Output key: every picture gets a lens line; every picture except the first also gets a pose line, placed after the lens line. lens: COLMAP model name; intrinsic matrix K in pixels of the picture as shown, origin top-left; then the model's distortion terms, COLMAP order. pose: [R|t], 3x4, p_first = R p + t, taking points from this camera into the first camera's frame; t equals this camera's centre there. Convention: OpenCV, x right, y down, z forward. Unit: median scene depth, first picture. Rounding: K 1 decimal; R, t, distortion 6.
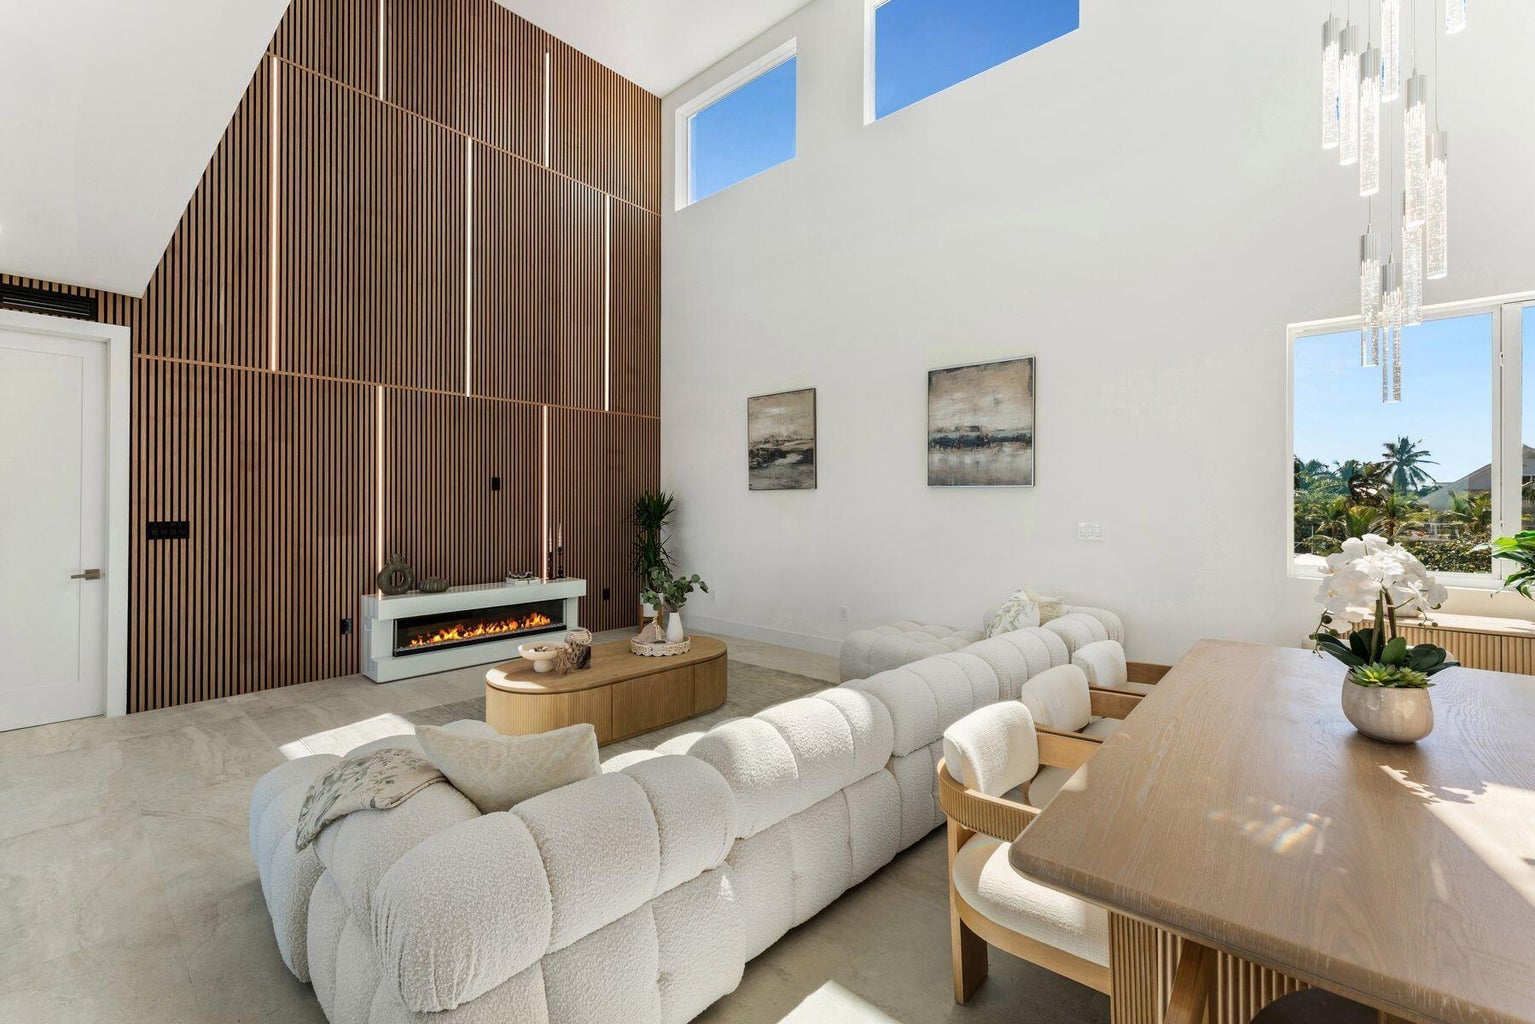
lens RADIAL K [[650.1, 0, 759.7], [0, 650.1, 494.1], [0, 0, 1]] dist [0.002359, -0.000320]
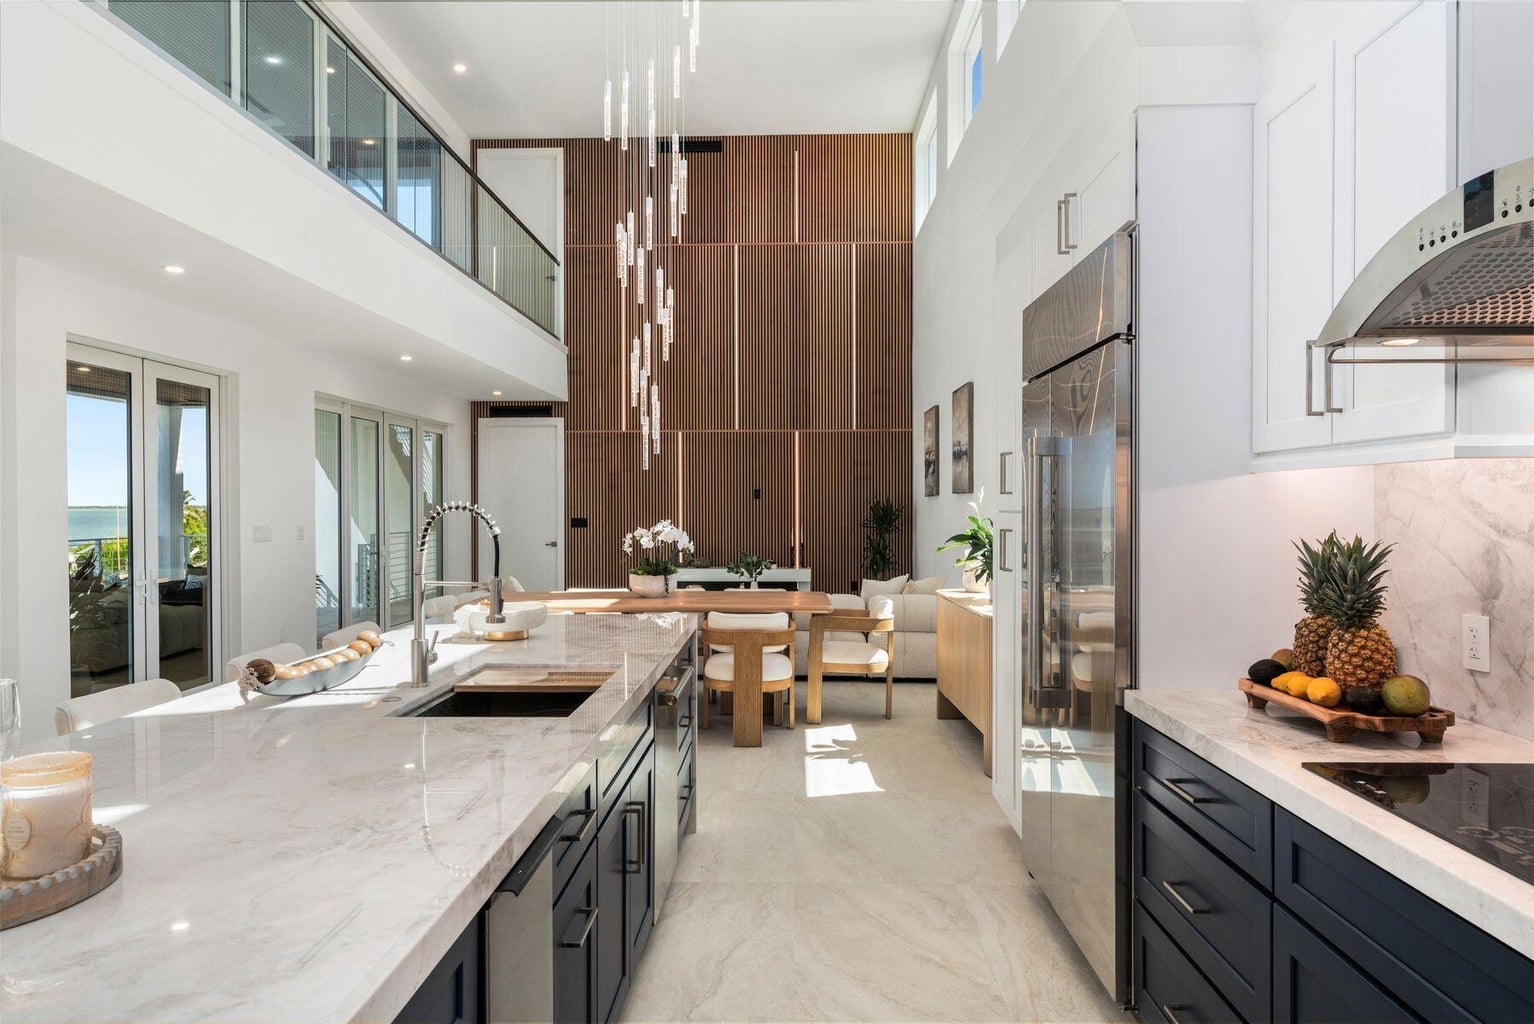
lens RADIAL K [[1011.5, 0, 762.5], [0, 1011.5, 514.3], [0, 0, 1]] dist [0.005975, -0.001540]
pose [[0.649362, 0.004022, -0.760469, 1.468823], [0.011288, 0.999825, 0.014926, -0.005287], [0.760395, -0.018277, 0.649203, -0.437268]]
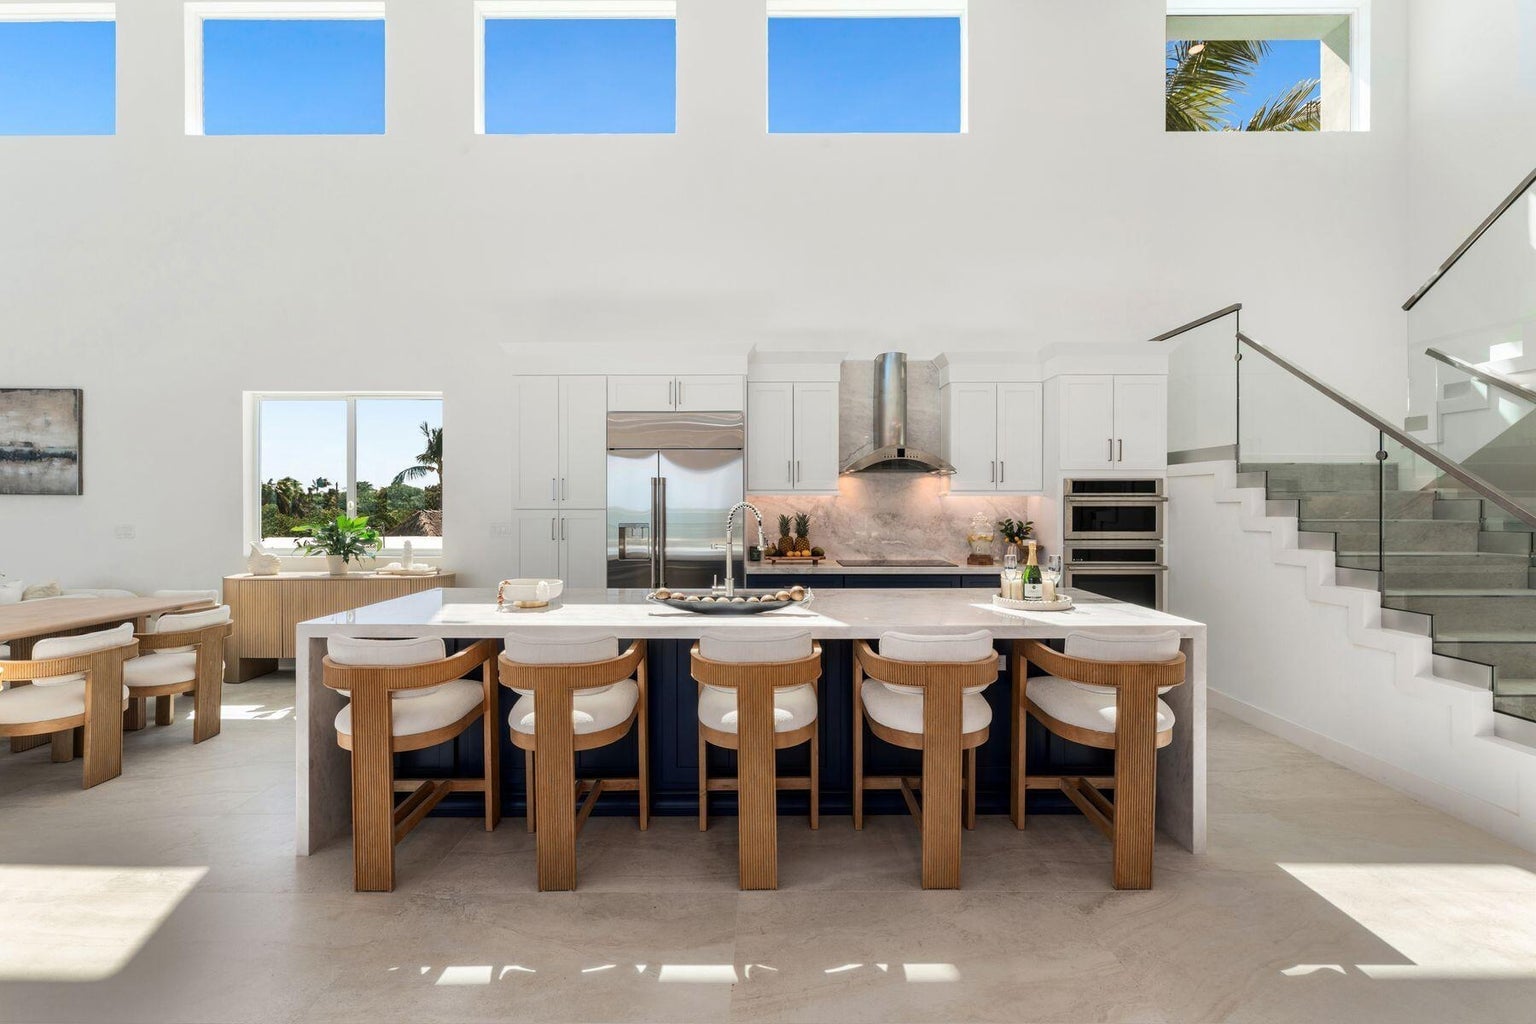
lens RADIAL K [[650.5, 0, 764.6], [0, 650.5, 508.1], [0, 0, 1]] dist [0.002359, -0.000320]
pose [[0.743071, -0.003584, 0.669203, 0.524869], [-0.004095, 0.999943, 0.009902, -0.005507], [-0.669200, -0.010098, 0.743014, -0.717072]]
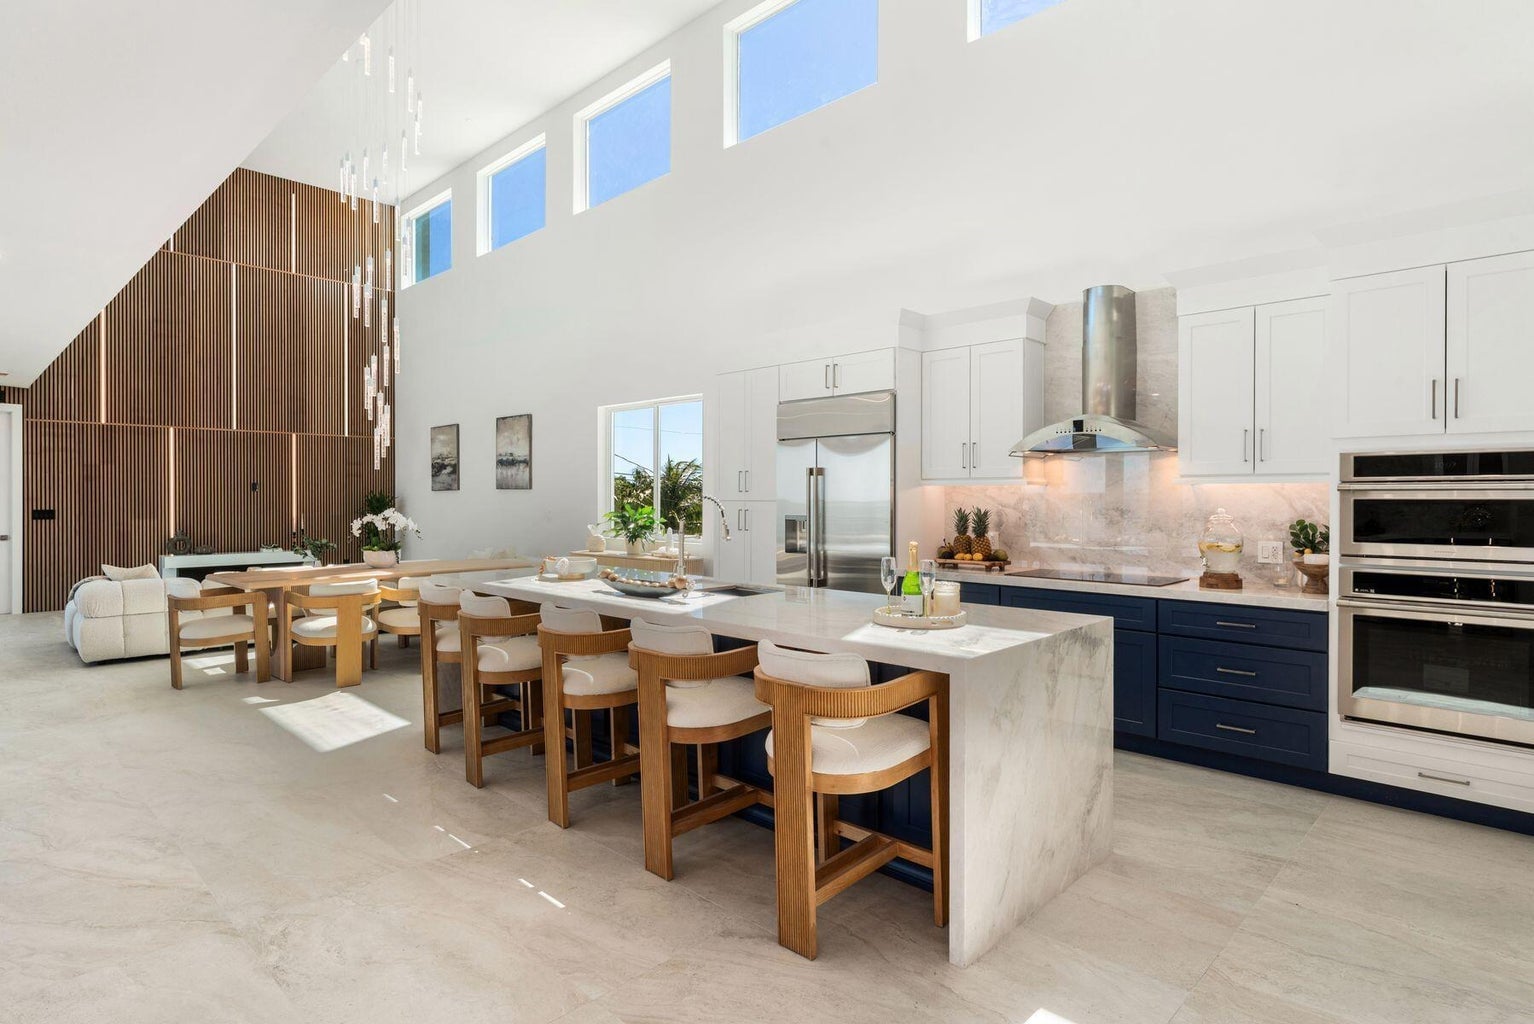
lens RADIAL K [[824.5, 0, 763.5], [0, 824.5, 497.2], [0, 0, 1]] dist [-0.002187, 0.003992]
pose [[0.999076, -0.001029, -0.042962, 1.064285], [0.001424, 0.999957, 0.009164, -0.010354], [0.042951, -0.009216, 0.999035, -1.078197]]
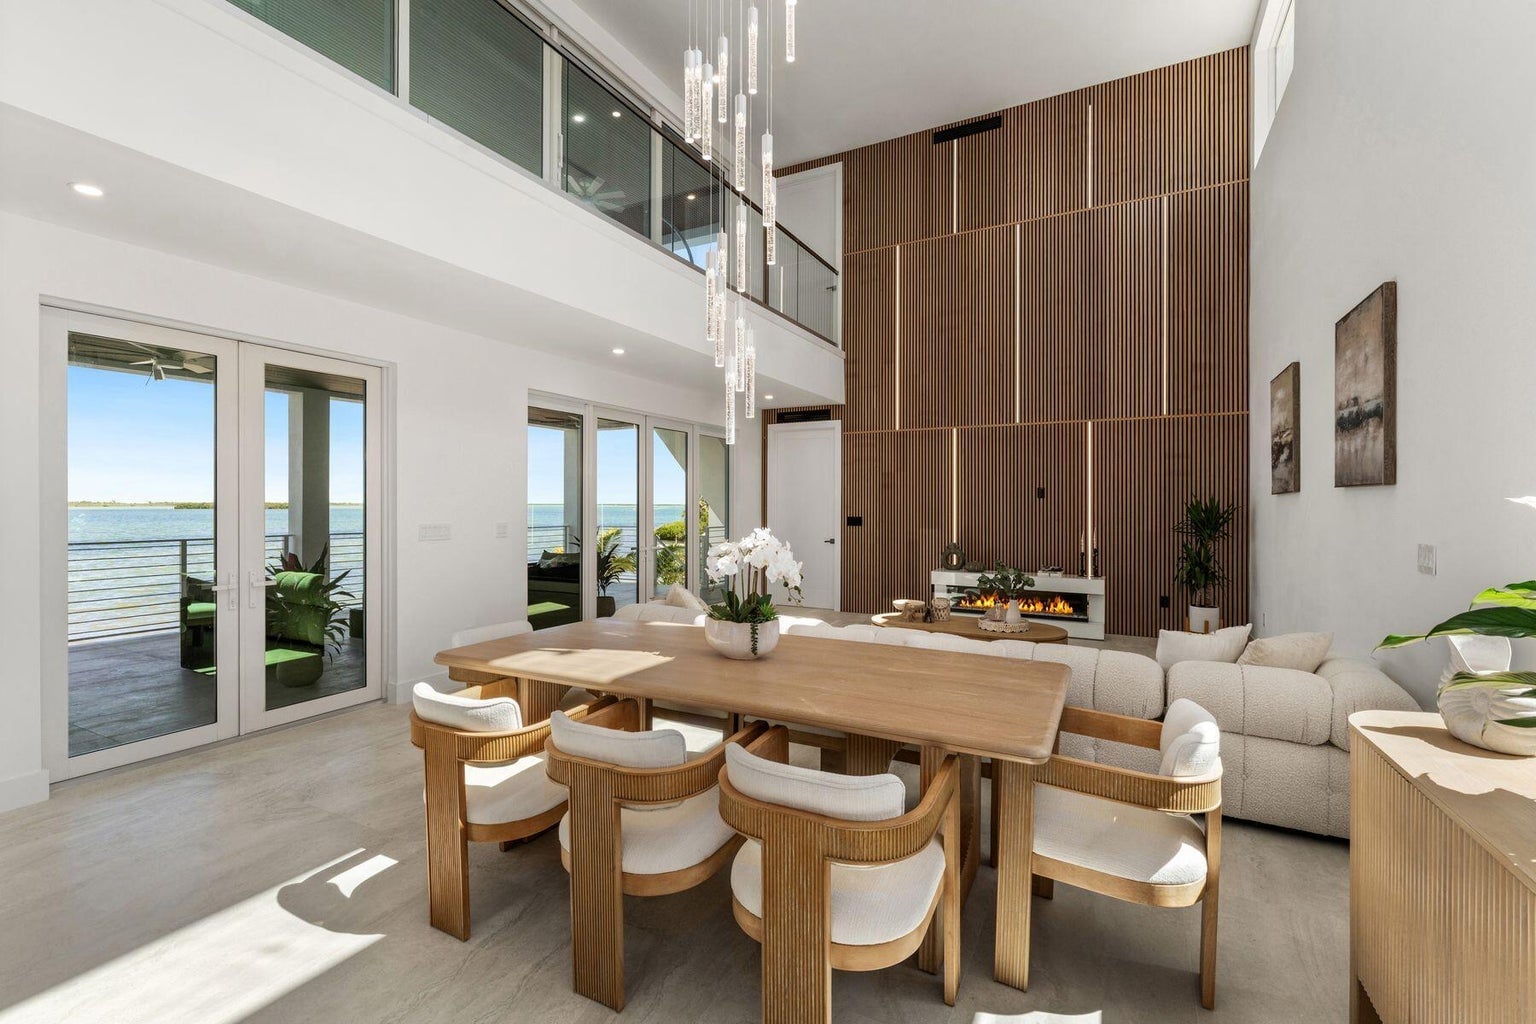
lens RADIAL K [[681.9, 0, 760.3], [0, 681.9, 501.7], [0, 0, 1]] dist [0.001831, 0.000187]
pose [[0.239846, -0.005364, -0.970796, 0.876414], [0.008251, 0.999960, -0.003487, 0.002019], [0.970776, -0.007173, 0.239881, 0.217066]]
